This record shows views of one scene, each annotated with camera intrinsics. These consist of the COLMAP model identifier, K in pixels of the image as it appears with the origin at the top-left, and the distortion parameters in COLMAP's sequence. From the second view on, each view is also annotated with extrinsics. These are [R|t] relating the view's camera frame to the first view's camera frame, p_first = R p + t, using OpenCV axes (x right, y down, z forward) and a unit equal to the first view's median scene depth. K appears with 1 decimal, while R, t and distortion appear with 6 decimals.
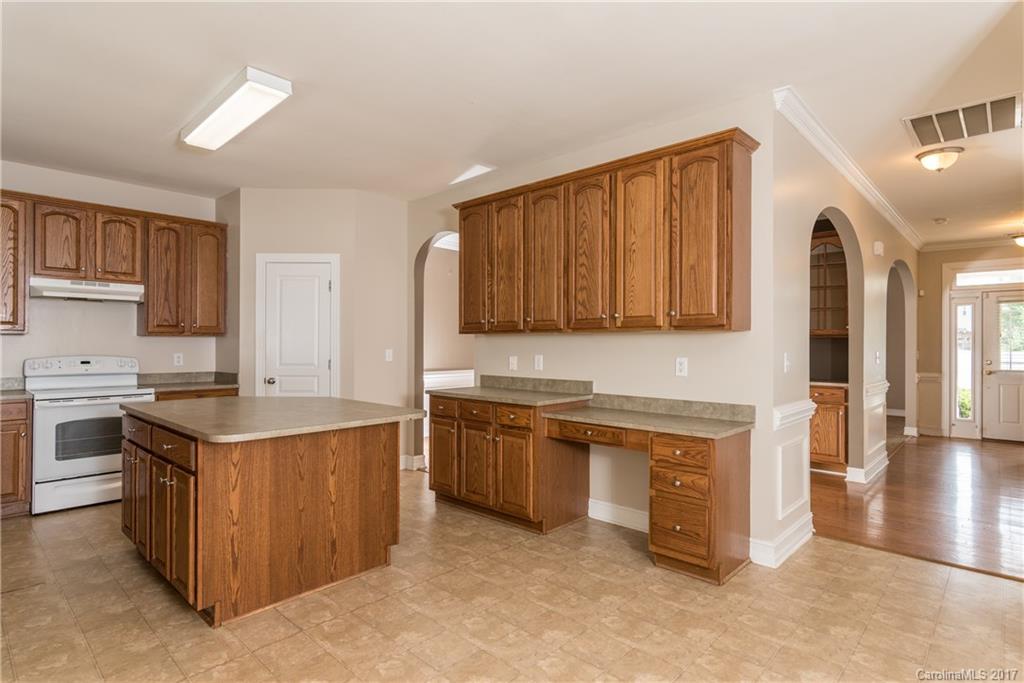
lens RADIAL K [[534.7, 0, 509.5], [0, 534.7, 341.6], [0, 0, 1]] dist [0.005844, -0.001570]
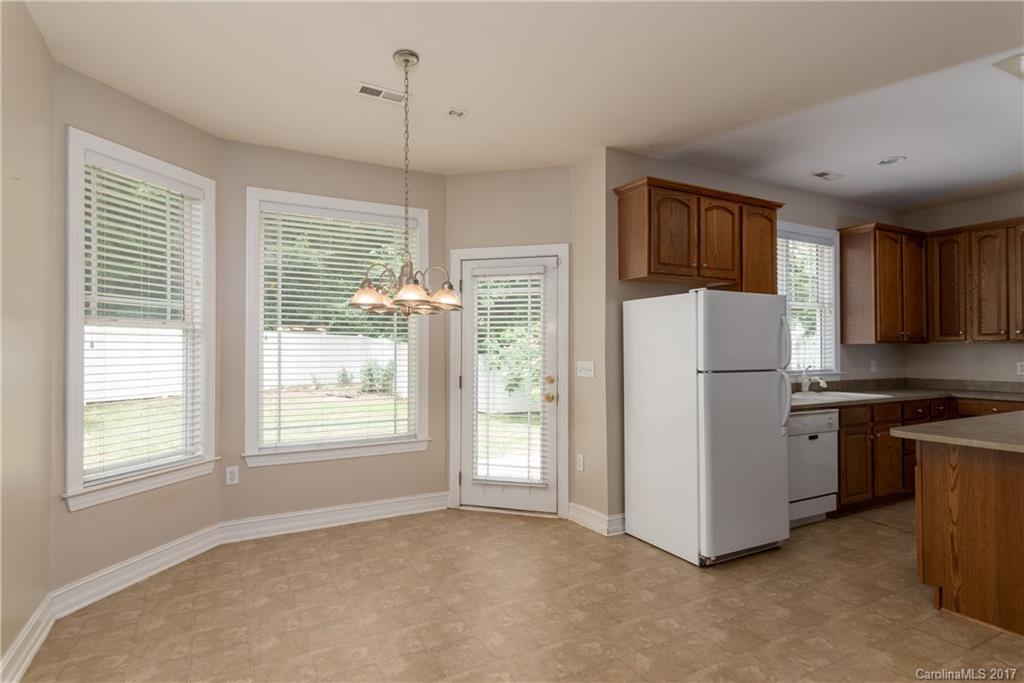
lens RADIAL K [[534.7, 0, 505.0], [0, 534.7, 343.5], [0, 0, 1]] dist [0.005844, -0.001570]
pose [[-0.320117, -0.015345, -0.947254, 0.586754], [0.006651, 0.999808, -0.018444, -0.000442], [0.947355, -0.012205, -0.319953, 0.378861]]
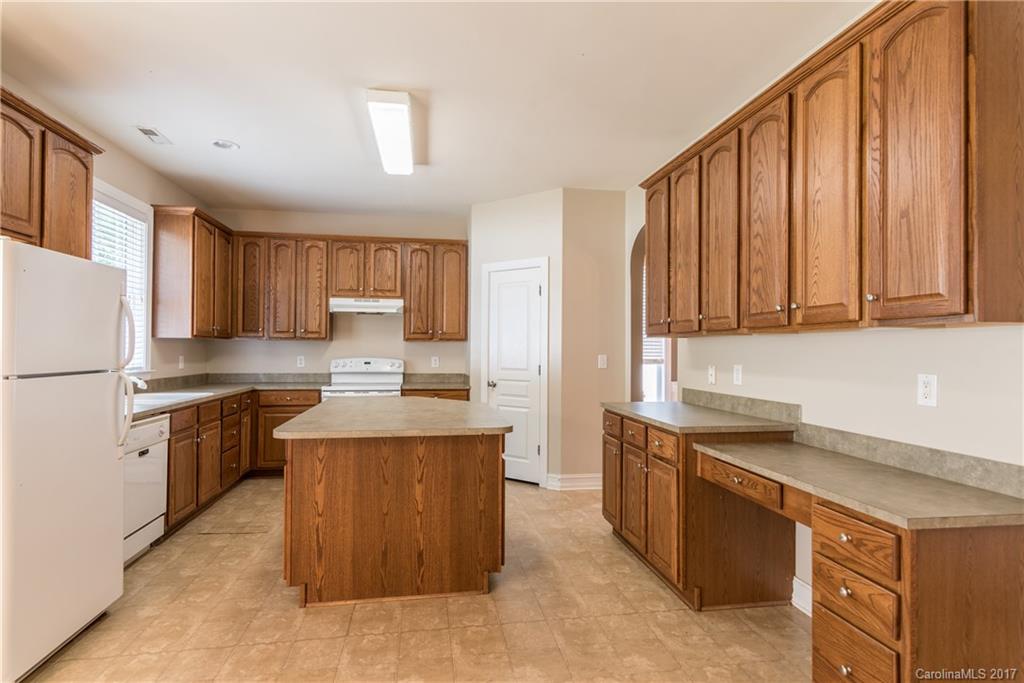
lens RADIAL K [[534.7, 0, 511.3], [0, 534.7, 341.2], [0, 0, 1]] dist [0.005844, -0.001570]
pose [[0.793382, -0.005622, -0.608698, 0.337129], [-0.001598, 0.999935, -0.011319, 0.002154], [0.608722, 0.009954, 0.793321, 0.284707]]
